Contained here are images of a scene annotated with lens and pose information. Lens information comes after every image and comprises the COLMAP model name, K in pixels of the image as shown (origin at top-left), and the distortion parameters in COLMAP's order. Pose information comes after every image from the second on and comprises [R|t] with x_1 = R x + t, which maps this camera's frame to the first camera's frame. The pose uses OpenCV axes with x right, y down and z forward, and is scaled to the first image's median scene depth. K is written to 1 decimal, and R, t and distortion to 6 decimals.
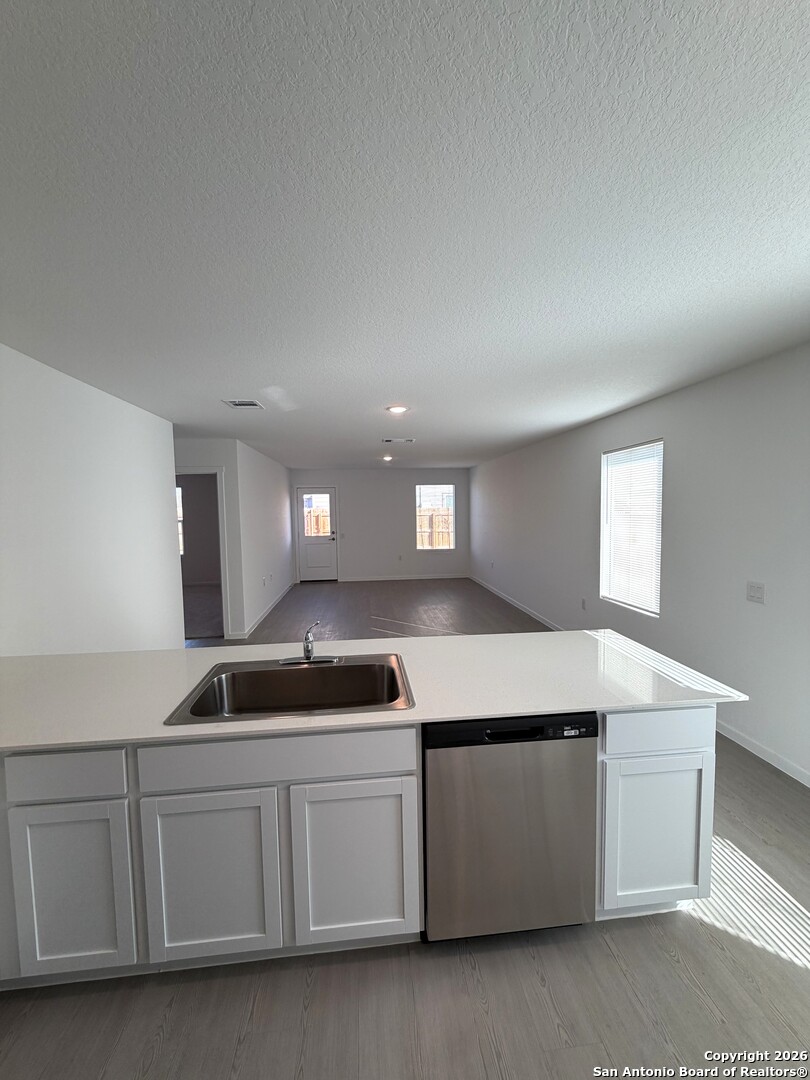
lens RADIAL K [[428.9, 0, 404.2], [0, 428.9, 538.6], [0, 0, 1]] dist [-0.002329, -0.000421]
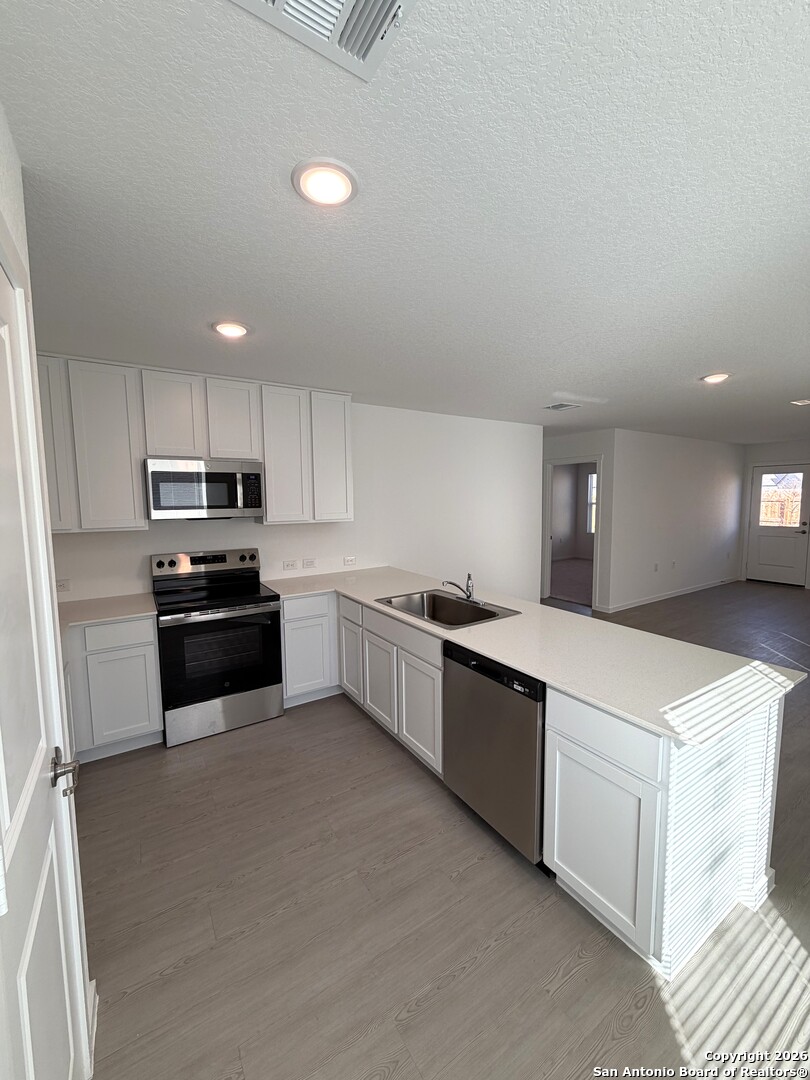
lens RADIAL K [[428.9, 0, 398.1], [0, 428.9, 538.8], [0, 0, 1]] dist [-0.002329, -0.000421]
pose [[0.439439, 0.095700, -0.893160, 1.044803], [-0.057390, 0.995268, 0.078405, -0.027879], [0.896437, 0.016804, 0.442852, 0.135744]]
